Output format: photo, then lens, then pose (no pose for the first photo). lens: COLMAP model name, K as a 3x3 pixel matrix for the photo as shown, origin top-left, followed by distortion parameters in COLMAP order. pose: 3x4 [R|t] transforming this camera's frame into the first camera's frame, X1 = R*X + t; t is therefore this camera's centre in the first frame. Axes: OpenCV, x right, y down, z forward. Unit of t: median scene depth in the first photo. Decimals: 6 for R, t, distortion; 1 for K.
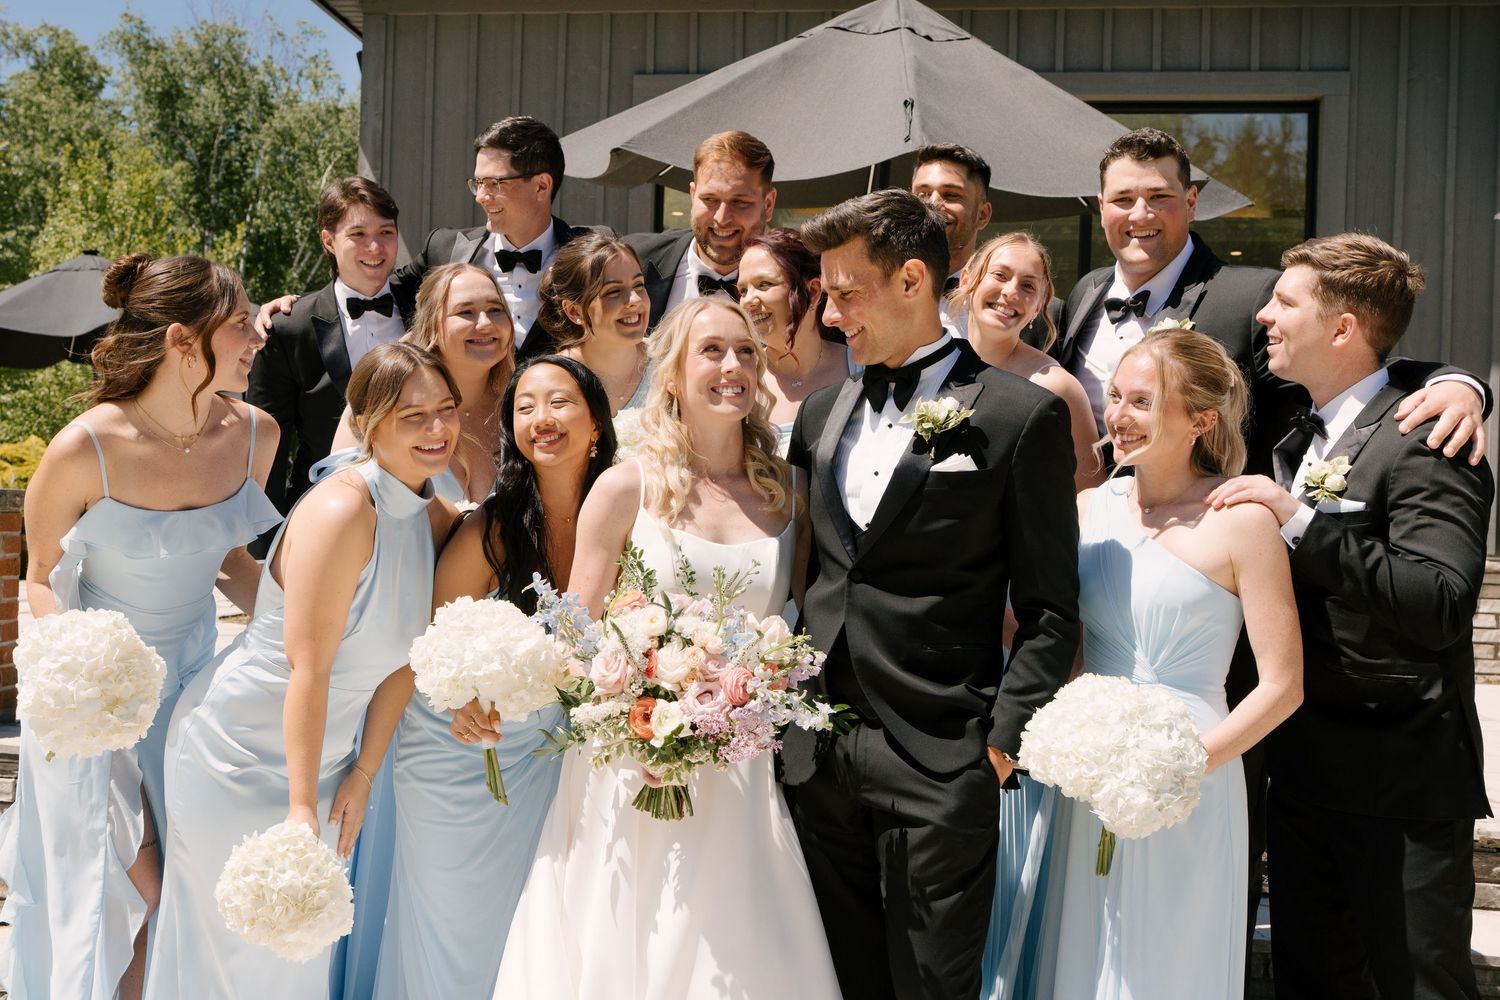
lens RADIAL K [[1652.4, 0, 747.0], [0, 1652.4, 496.0], [0, 0, 1]] dist [-0.017401, 0.000000]
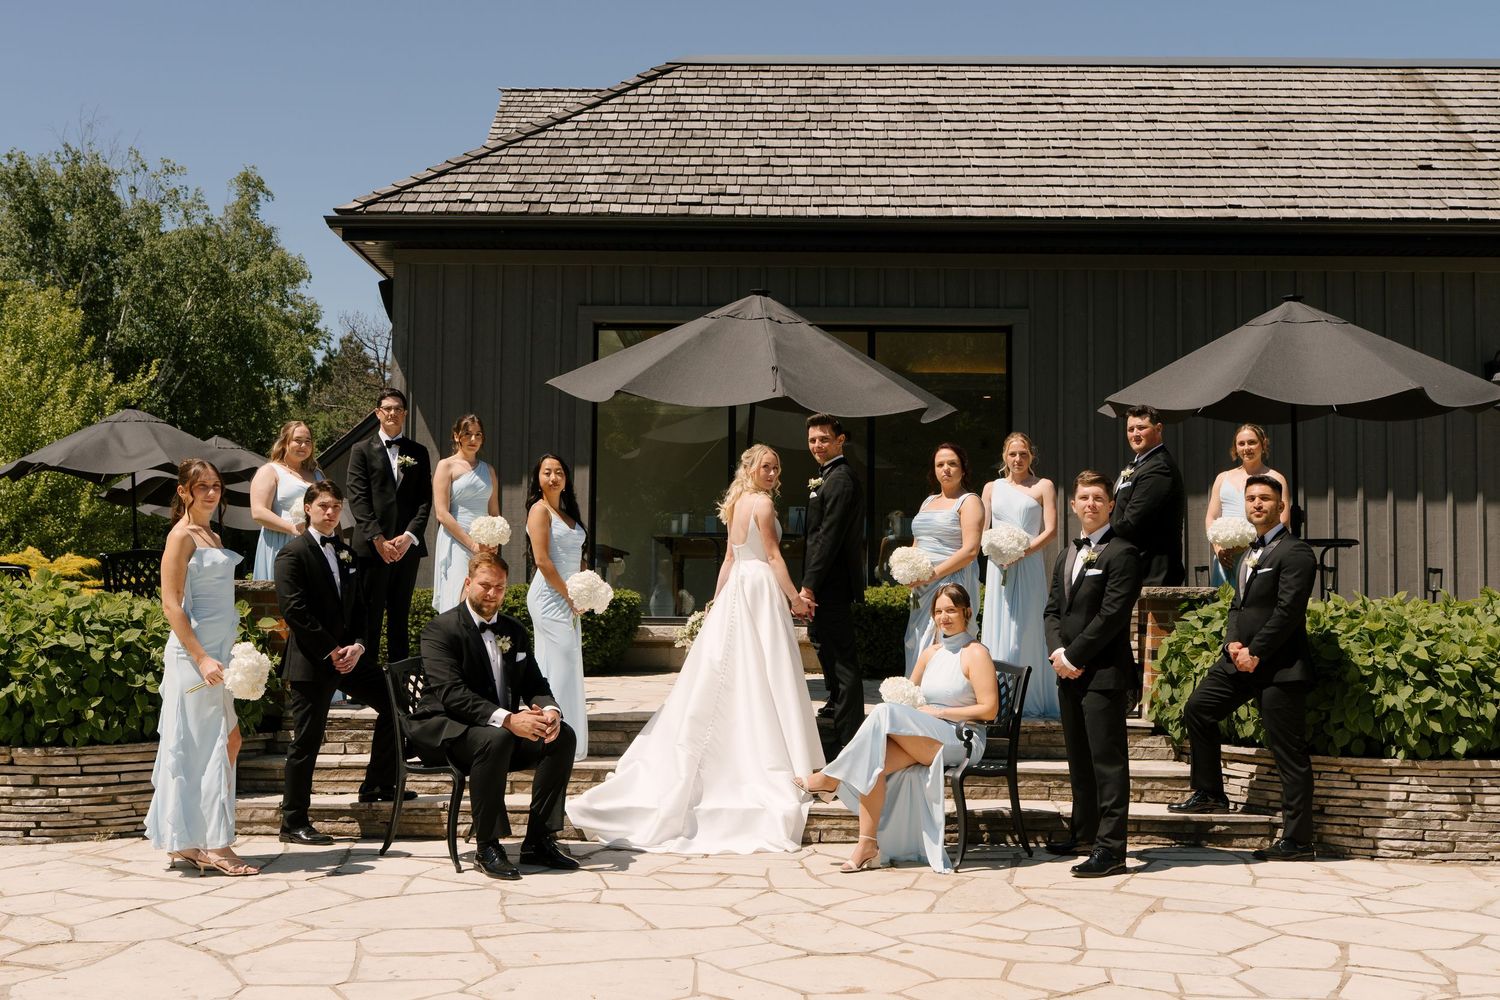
lens RADIAL K [[1666.5, 0, 751.1], [0, 1666.5, 501.2], [0, 0, 1]] dist [-0.004085, 0.000000]
pose [[0.992707, -0.016236, 0.119453, -0.097264], [0.022127, 0.998595, -0.048156, 0.004101], [-0.118503, 0.050448, 0.991671, -0.544172]]
